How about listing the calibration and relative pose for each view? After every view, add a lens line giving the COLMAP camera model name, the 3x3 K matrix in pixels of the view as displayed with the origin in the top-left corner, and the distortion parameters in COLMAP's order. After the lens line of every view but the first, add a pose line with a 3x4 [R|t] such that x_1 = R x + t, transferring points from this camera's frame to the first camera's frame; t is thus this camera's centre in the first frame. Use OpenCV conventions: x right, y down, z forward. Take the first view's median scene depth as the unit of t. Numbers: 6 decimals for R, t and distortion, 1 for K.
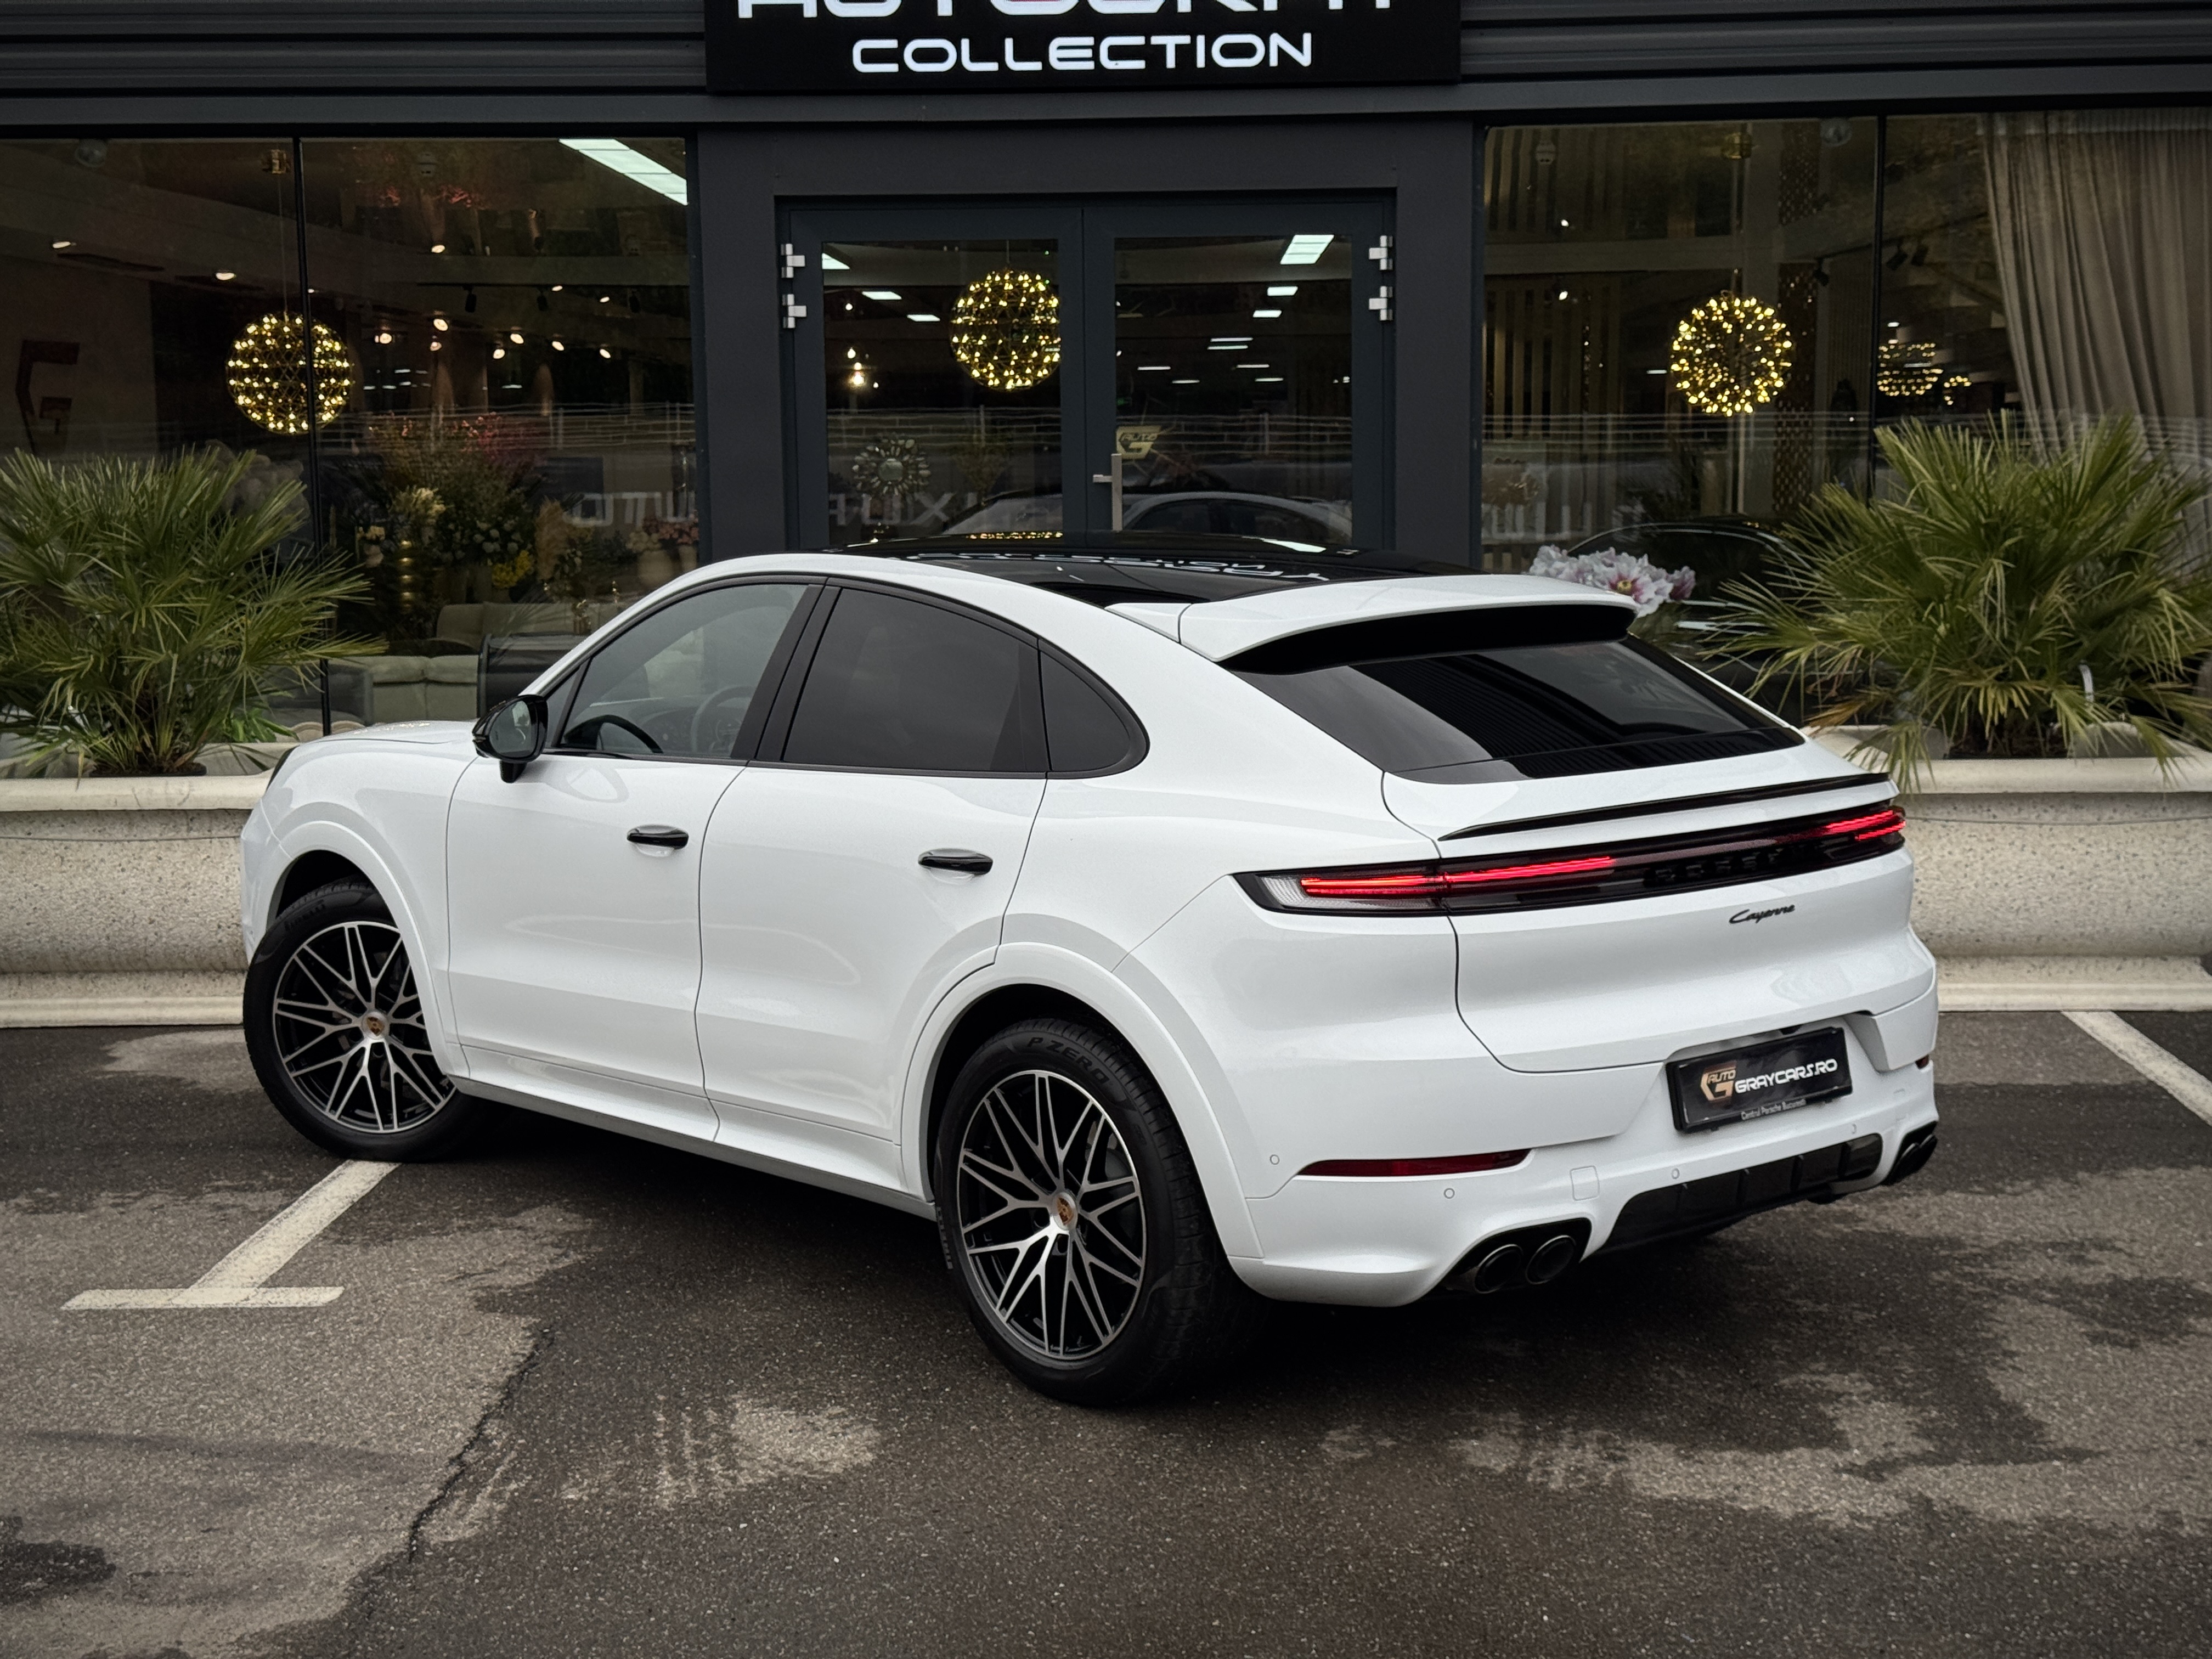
lens RADIAL K [[3077.4, 0, 1106.0], [0, 3077.4, 829.5], [0, 0, 1]] dist [0.186284, -0.397243]
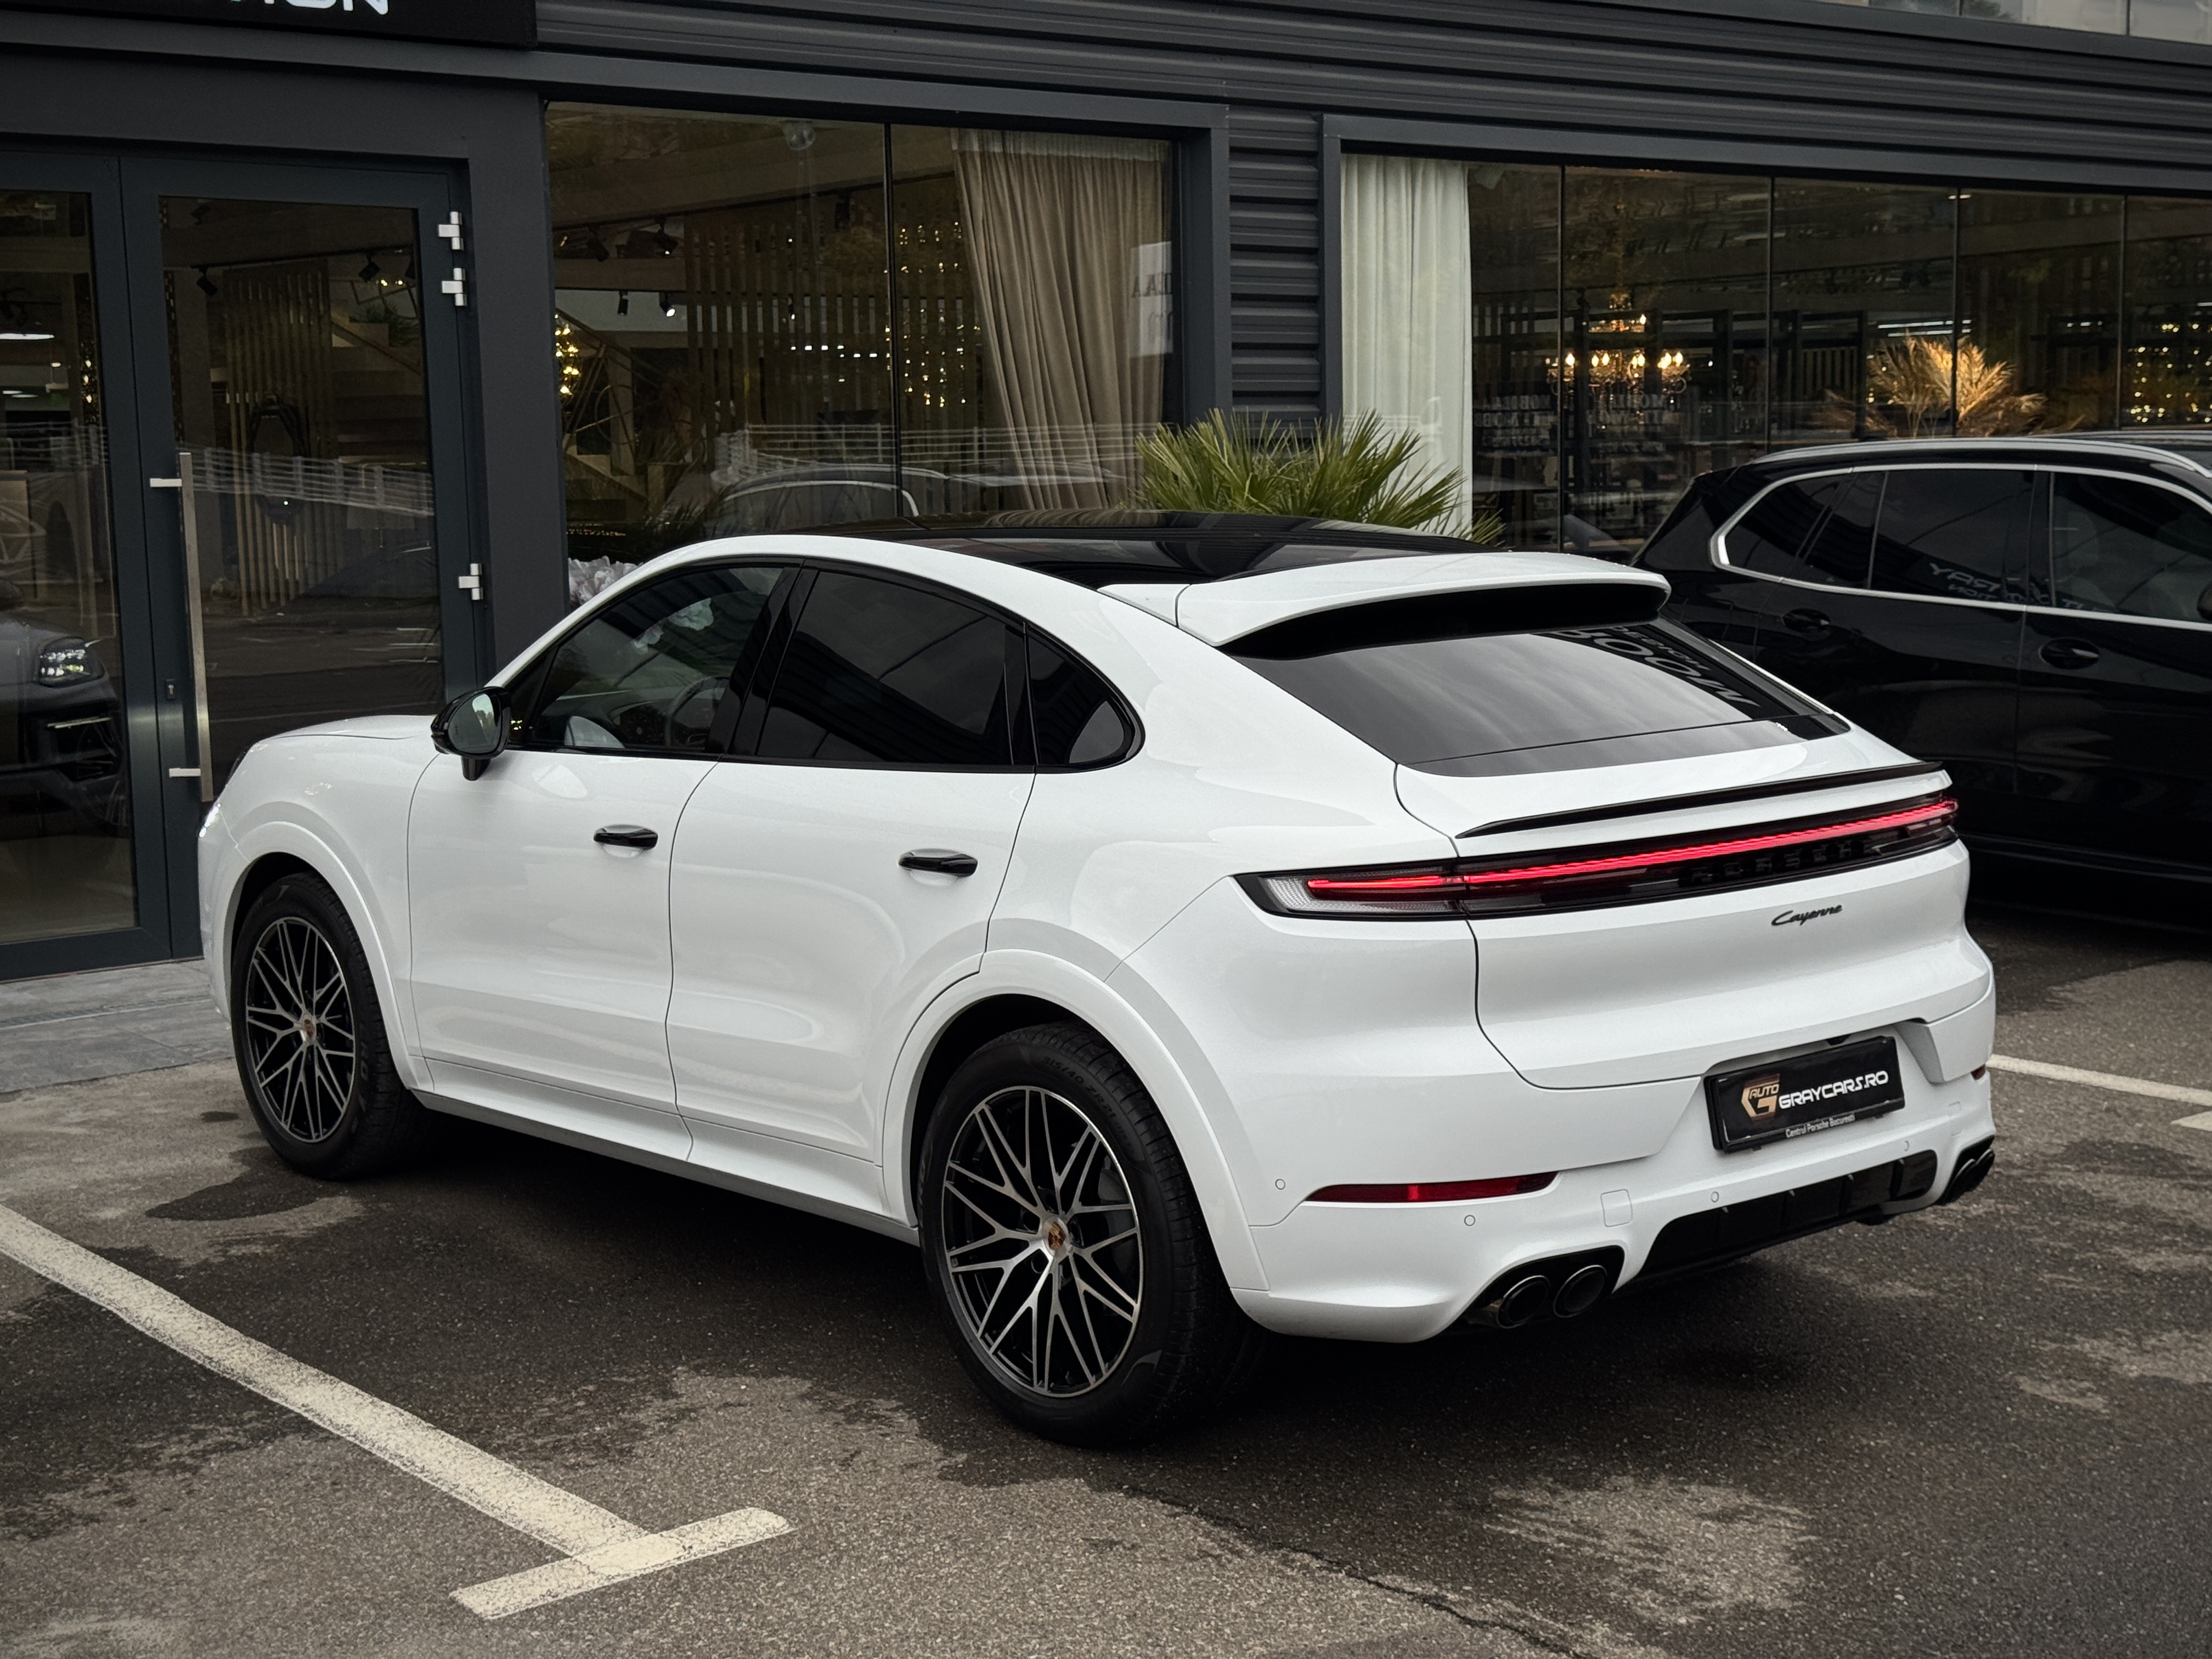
lens RADIAL K [[3077.4, 0, 1106.0], [0, 3077.4, 829.5], [0, 0, 1]] dist [0.186284, -0.397243]
pose [[0.752098, -0.084243, 0.653645, -0.469793], [0.092106, 0.995499, 0.022322, -0.019969], [-0.652584, 0.043417, 0.756472, 0.251795]]
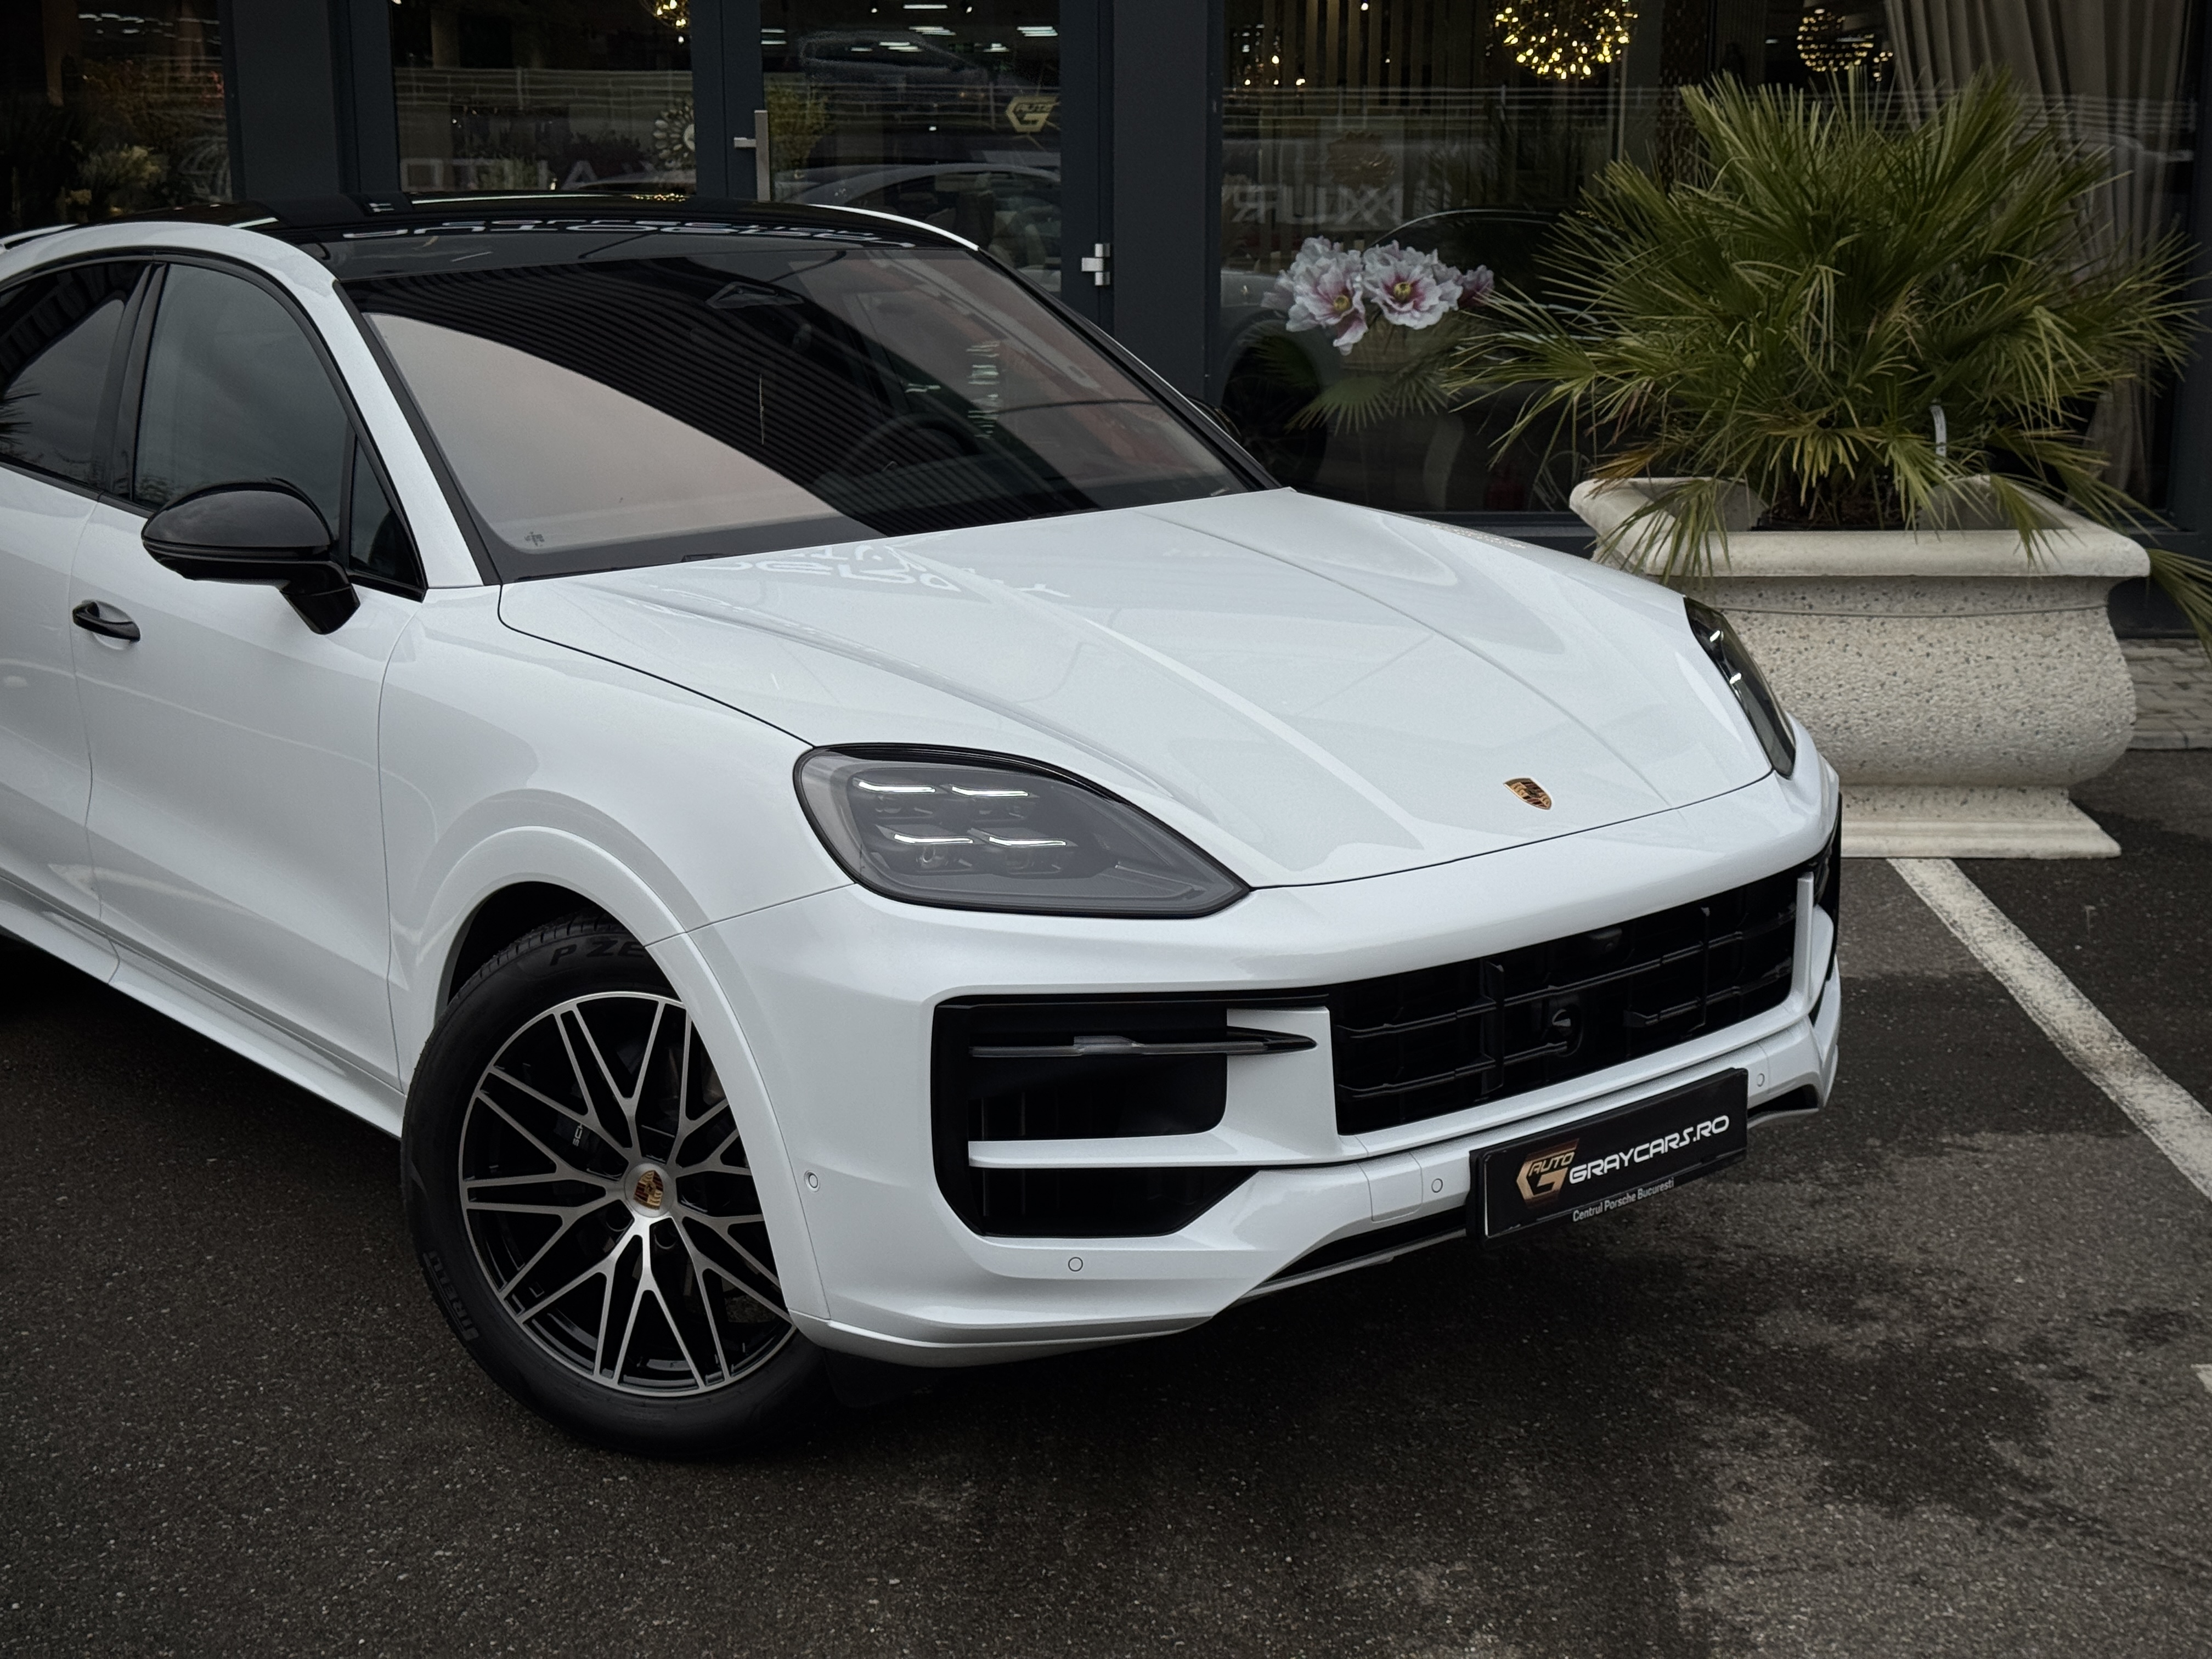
lens RADIAL K [[3073.1, 0, 1111.4], [0, 3073.1, 834.2], [0, 0, 1]] dist [0.178426, -0.351904]
pose [[0.999681, 0.007038, 0.024251, 0.095093], [-0.009486, 0.994702, 0.102359, -0.024905], [-0.023402, -0.102557, 0.994452, 0.239520]]
